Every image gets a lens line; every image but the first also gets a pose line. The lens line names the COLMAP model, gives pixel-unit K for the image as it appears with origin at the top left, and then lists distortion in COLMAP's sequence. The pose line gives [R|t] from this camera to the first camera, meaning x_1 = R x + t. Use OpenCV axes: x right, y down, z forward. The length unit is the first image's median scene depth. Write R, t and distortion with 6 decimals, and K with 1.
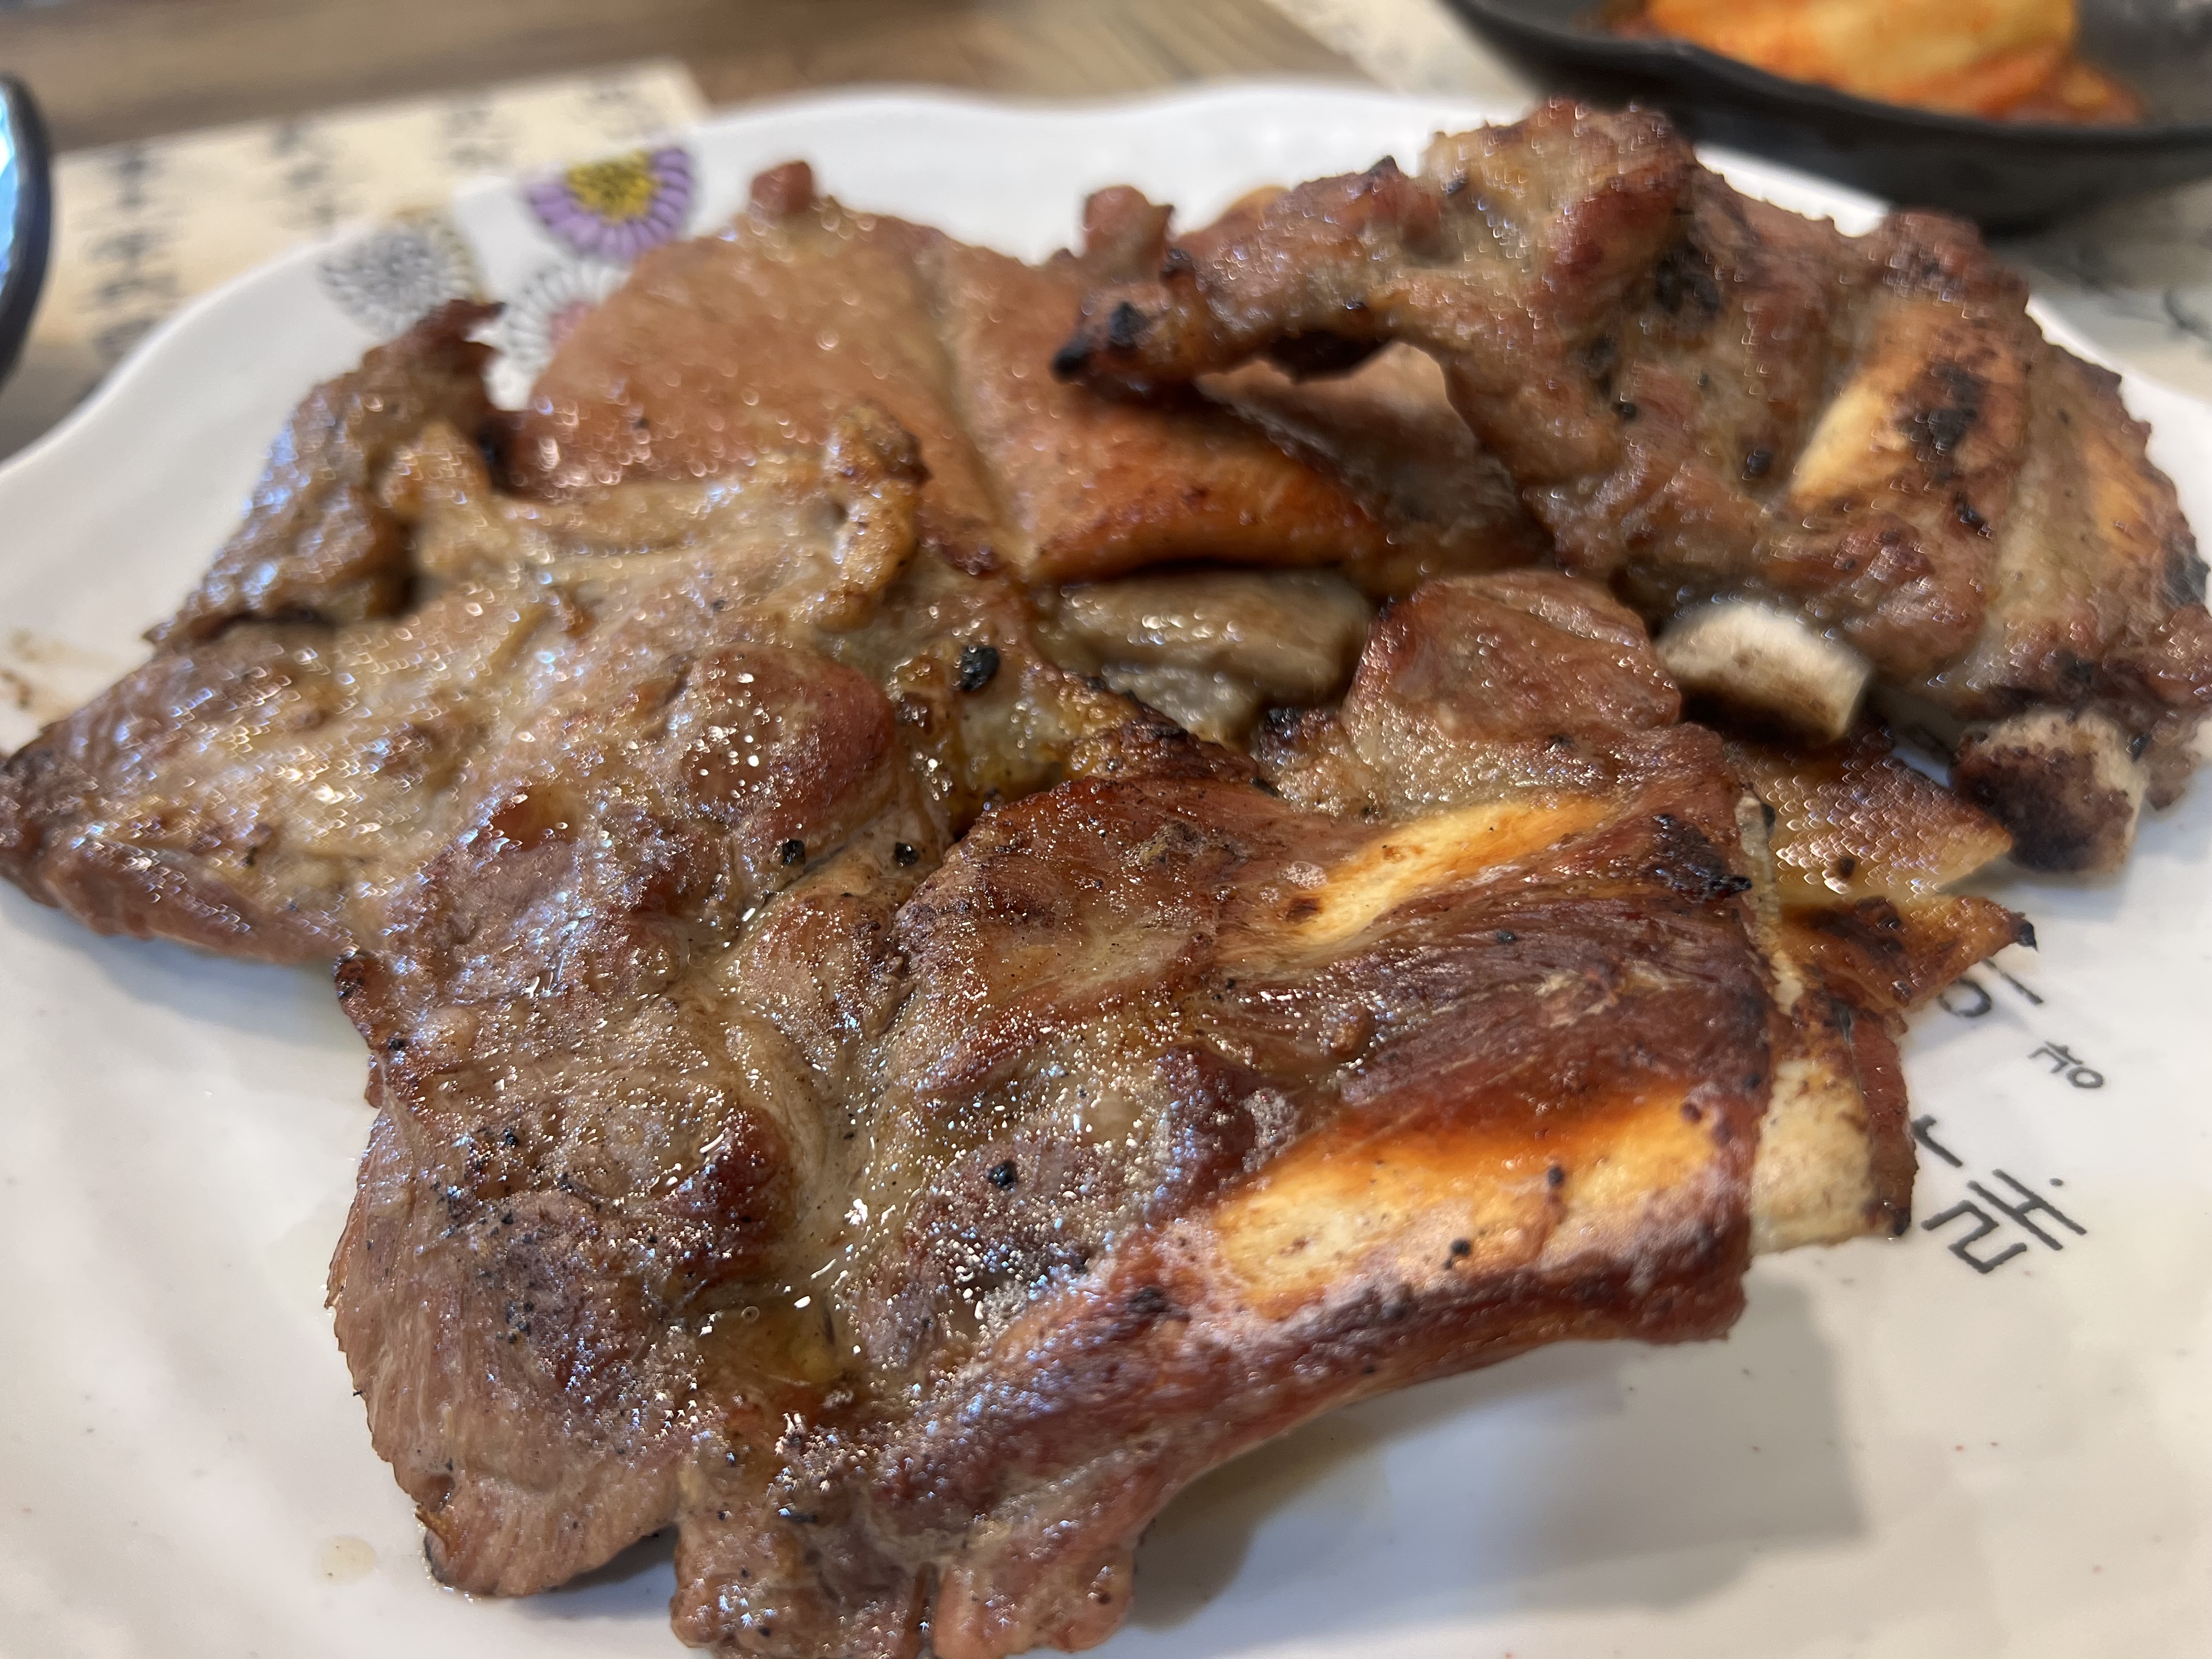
lens RADIAL K [[1746.7, 0, 1104.6], [0, 1746.7, 830.8], [0, 0, 1]] dist [-0.029835, 0.016769]
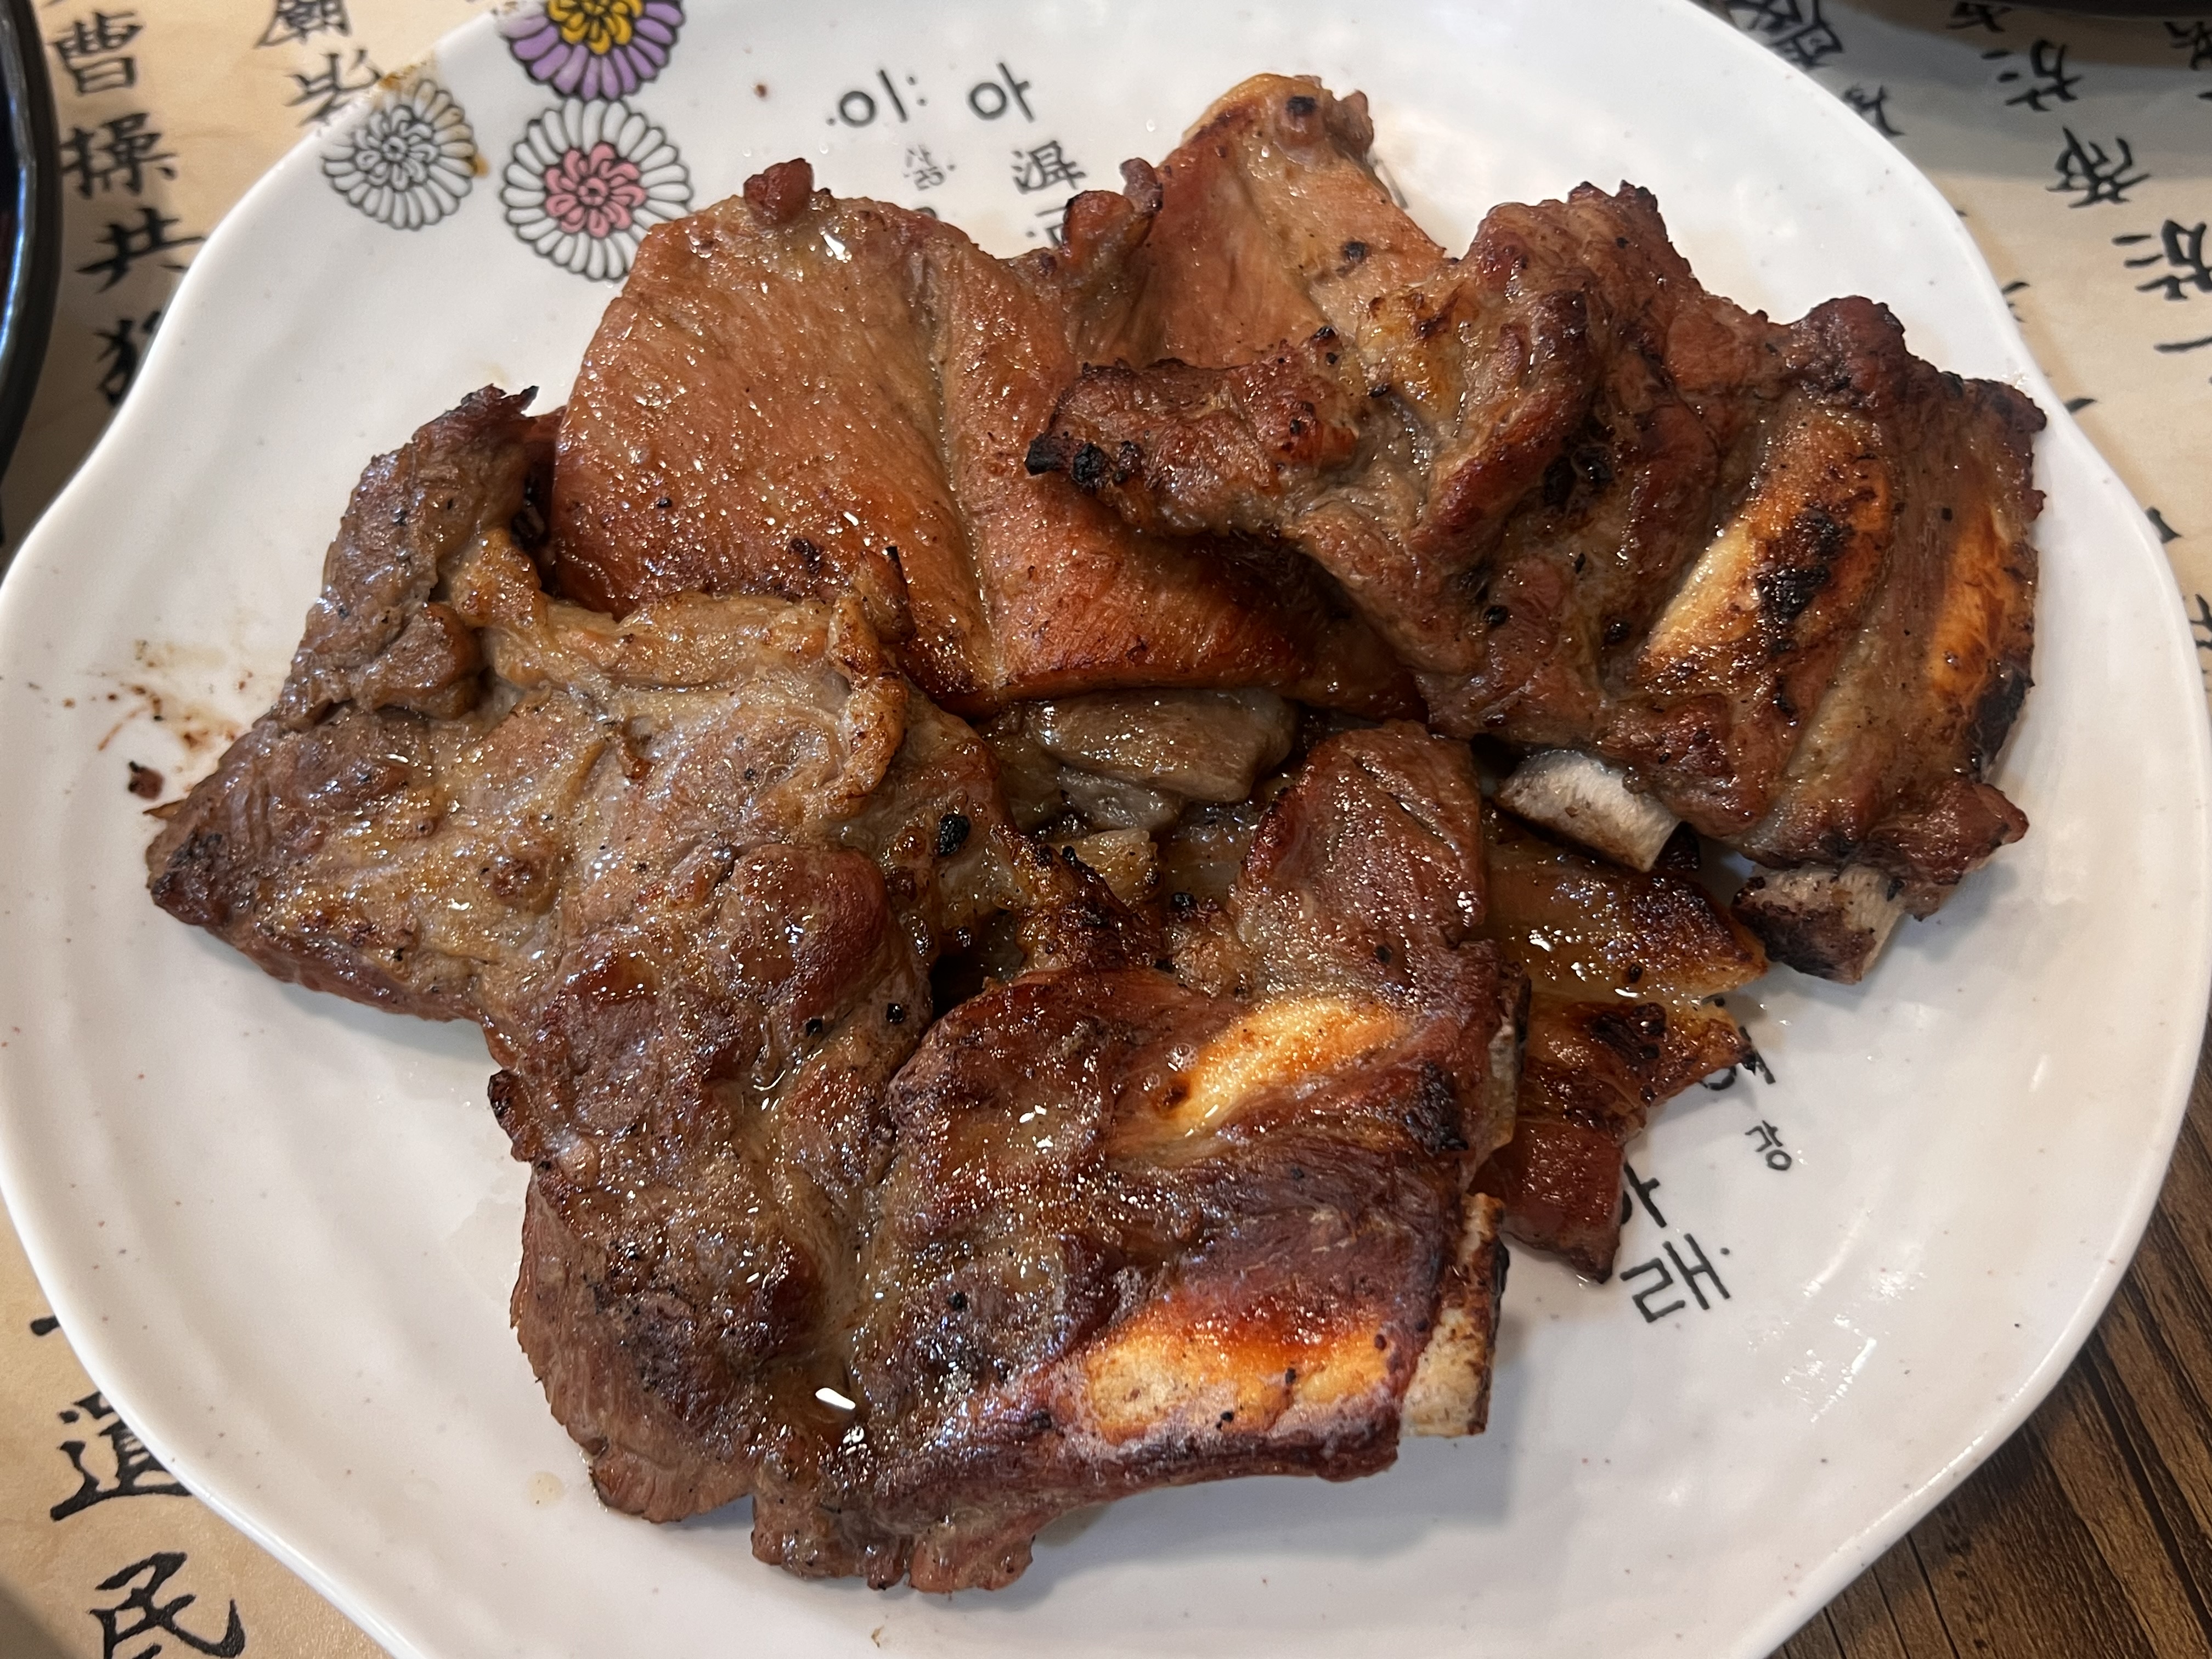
lens RADIAL K [[2176.6, 0, 1106.0], [0, 2176.6, 827.6], [0, 0, 1]] dist [0.045396, 0.000000]
pose [[0.998894, 0.040062, -0.024611, 0.086615], [-0.027746, 0.924843, 0.379335, -0.774179], [0.037958, -0.378233, 0.924932, -0.517217]]
